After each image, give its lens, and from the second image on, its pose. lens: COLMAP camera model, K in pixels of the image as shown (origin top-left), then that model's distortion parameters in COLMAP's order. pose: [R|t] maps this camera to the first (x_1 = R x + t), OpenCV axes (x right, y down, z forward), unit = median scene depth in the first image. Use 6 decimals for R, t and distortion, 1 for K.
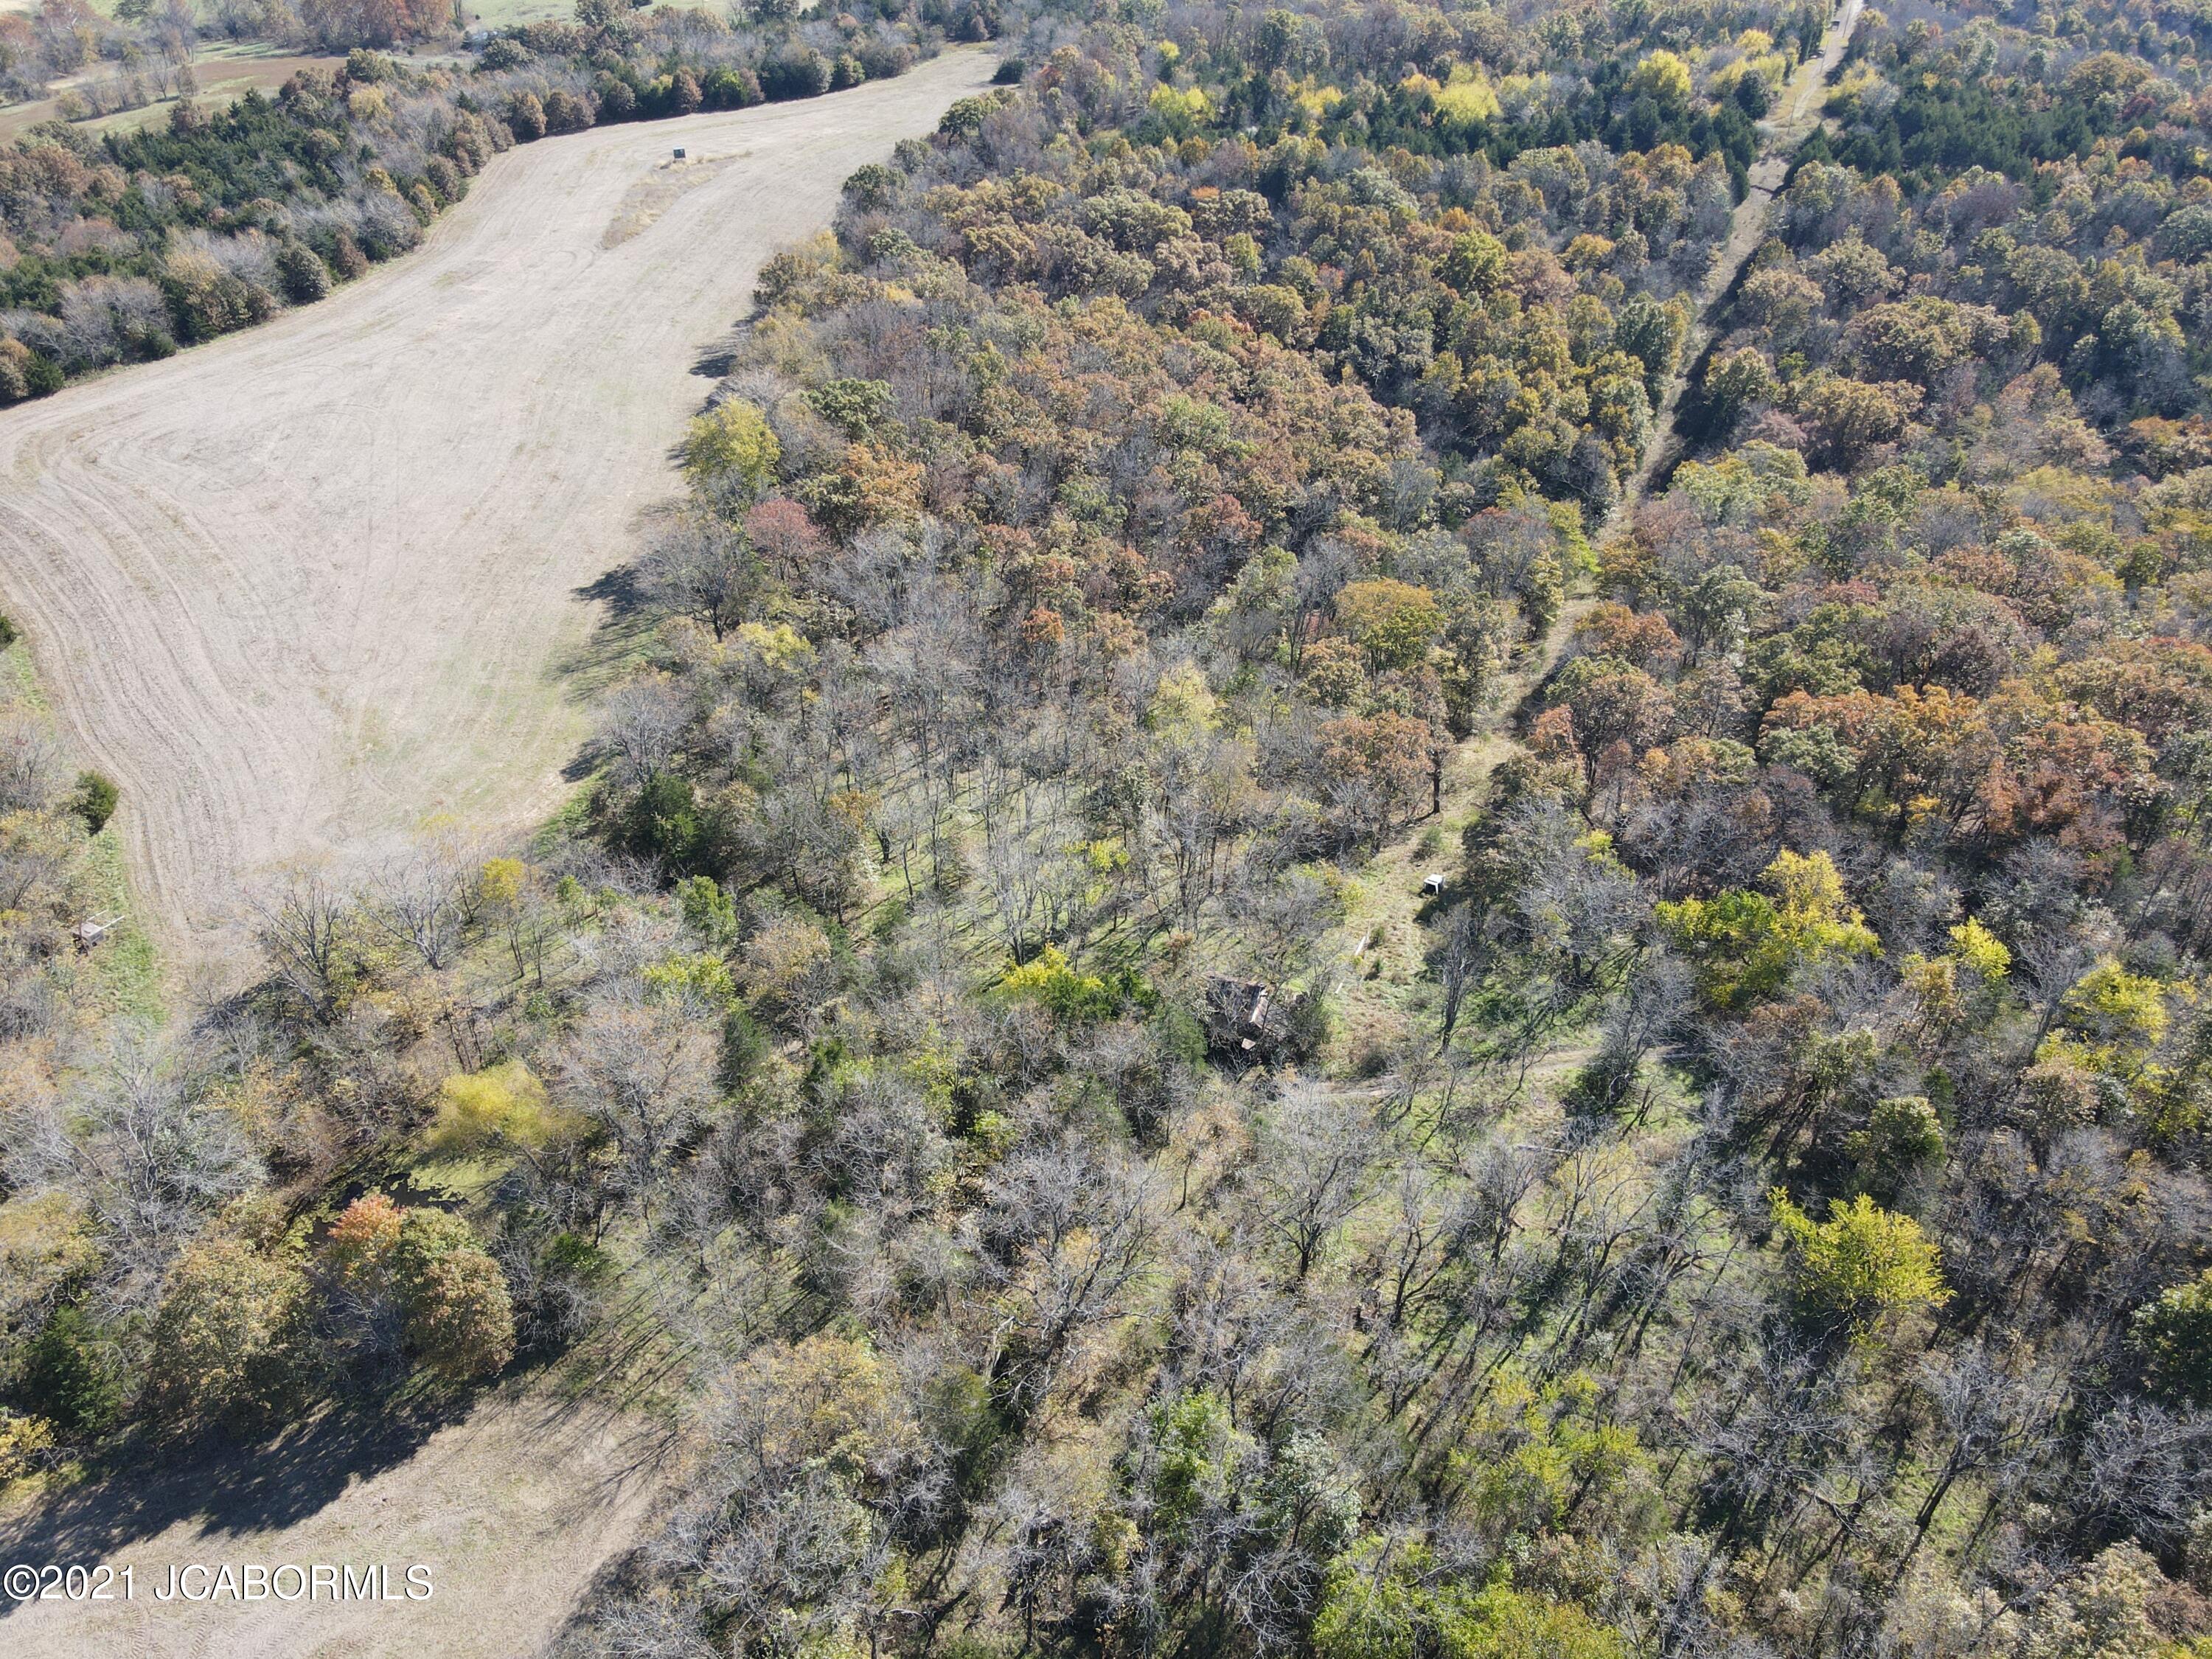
lens RADIAL K [[1619.3, 0, 1106.0], [0, 1619.3, 829.5], [0, 0, 1]] dist [0.013272, -0.000260]
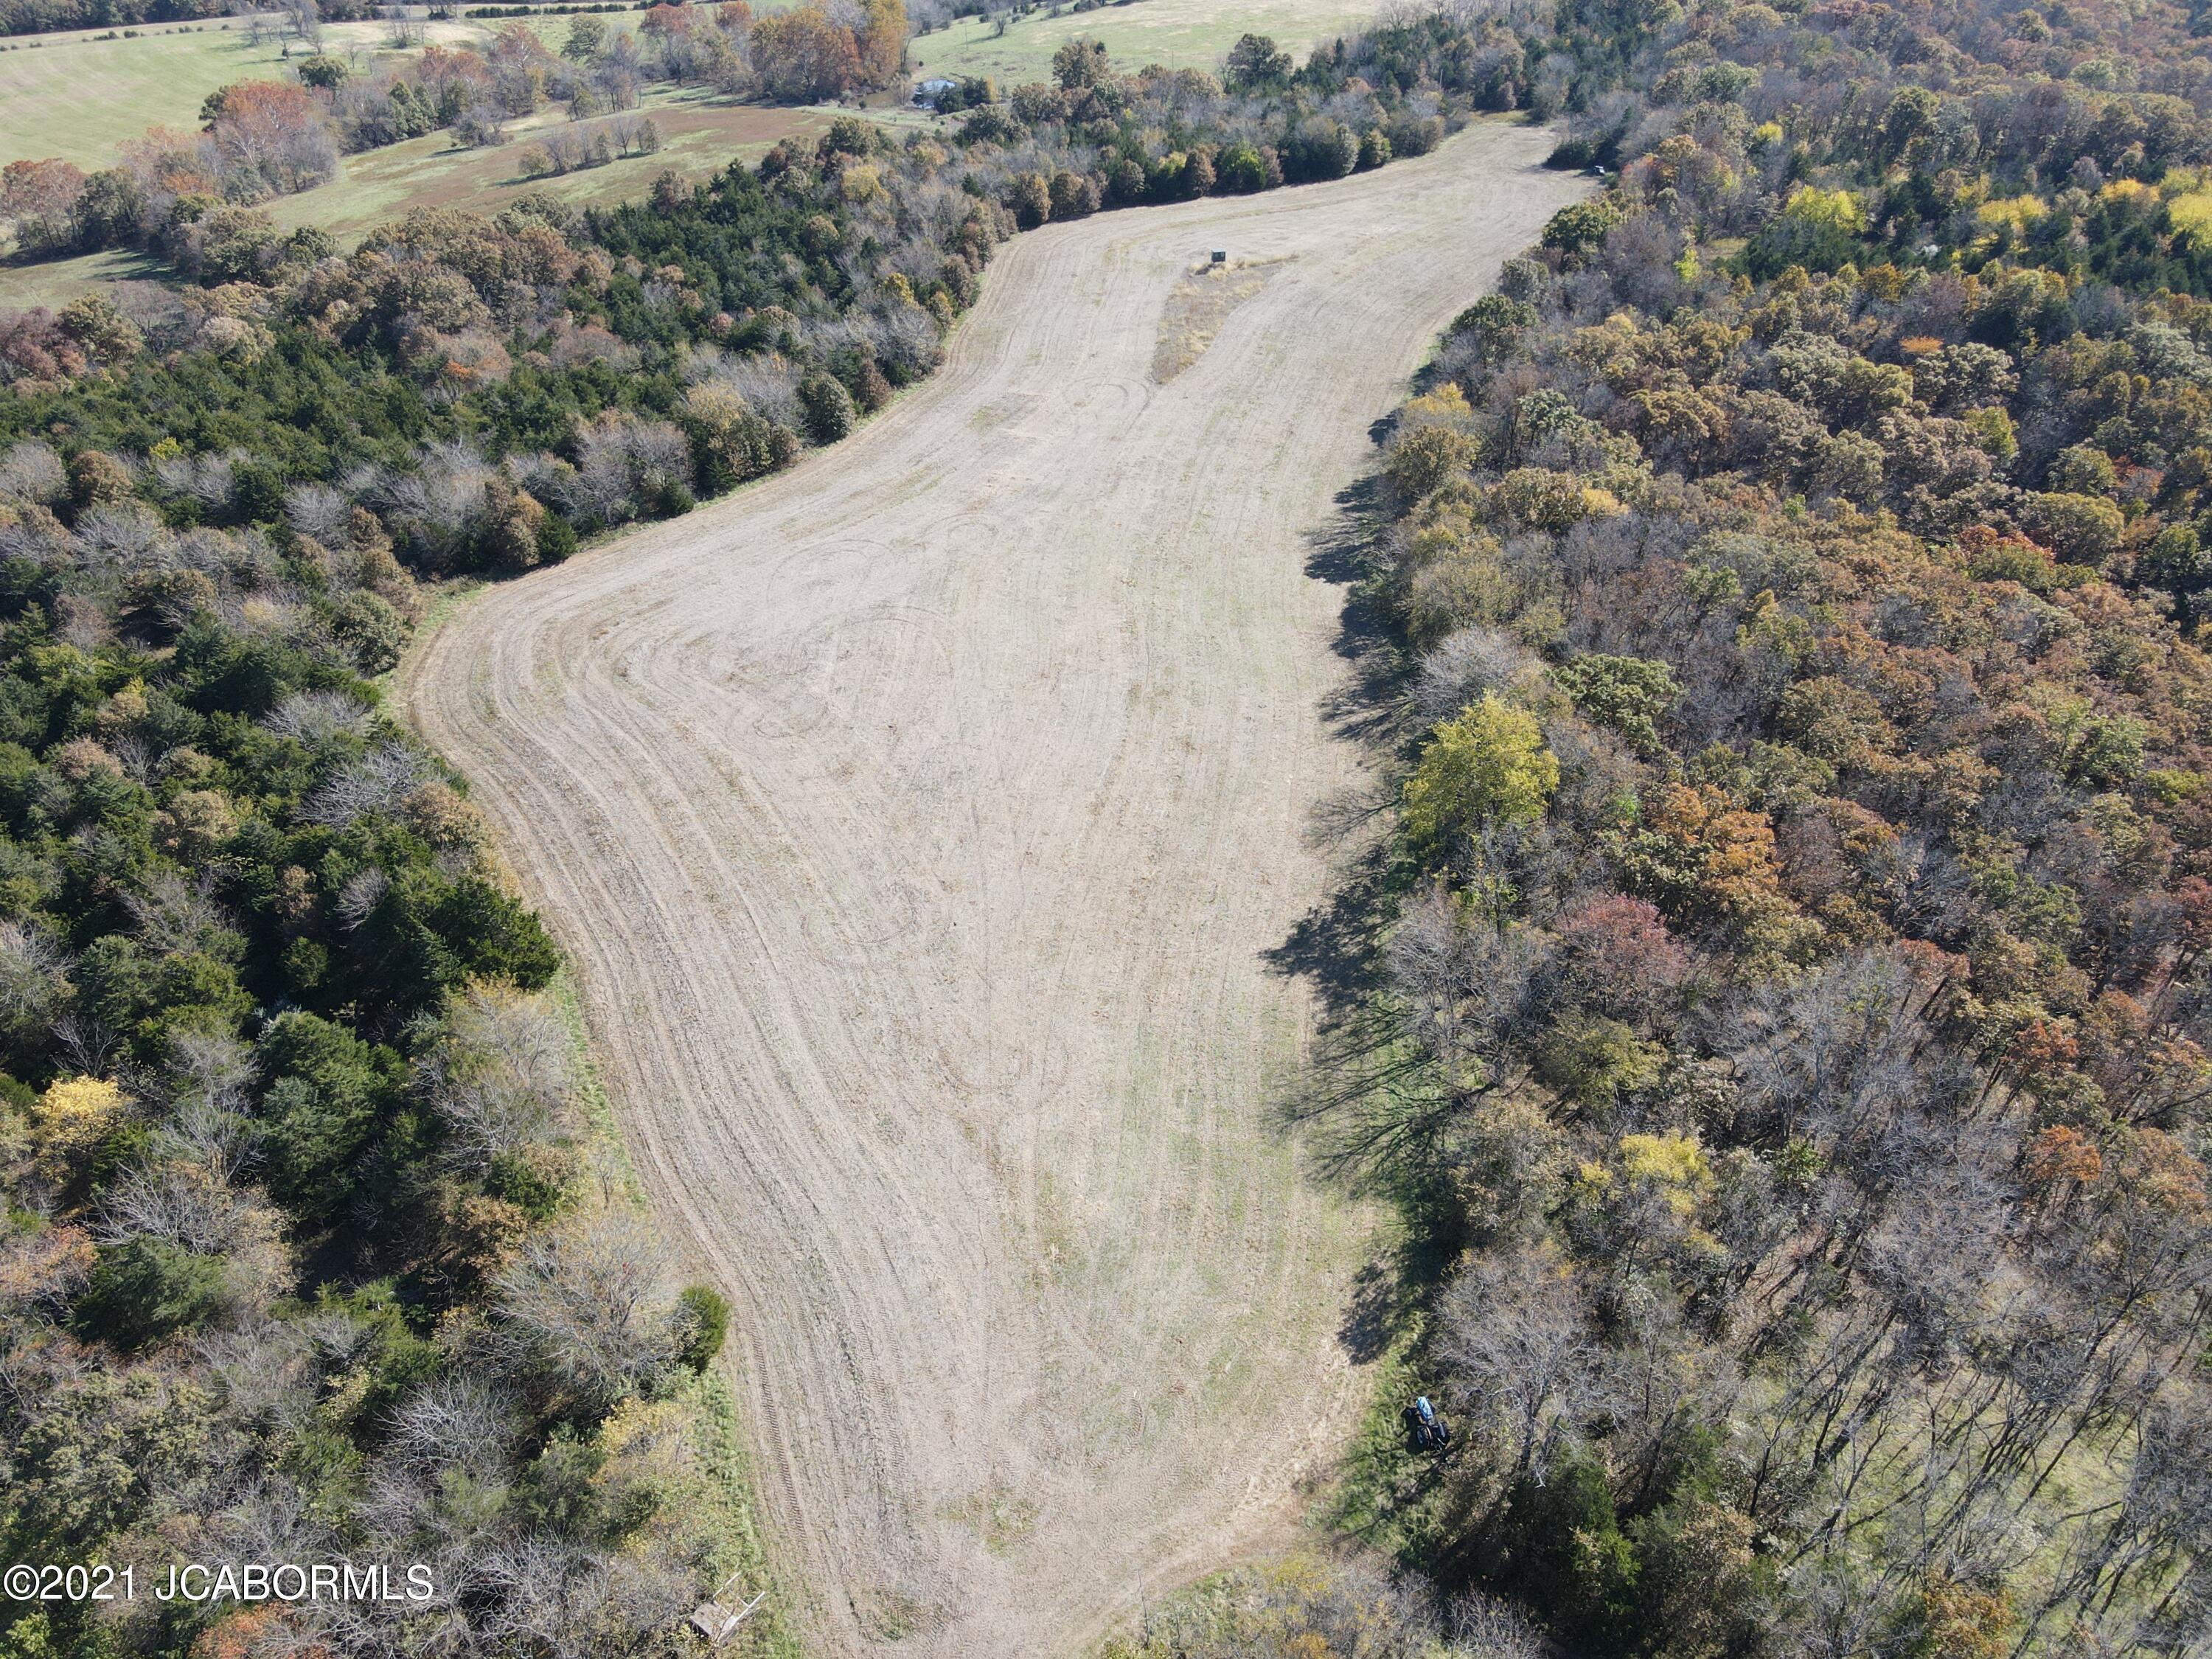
lens RADIAL K [[1559.0, 0, 1106.0], [0, 1559.0, 829.5], [0, 0, 1]] dist [0.005177, -0.001728]
pose [[0.985923, 0.085702, -0.143565, -0.215031], [-0.084112, 0.996309, 0.017117, -0.149457], [0.144503, -0.004800, 0.989493, 0.209985]]
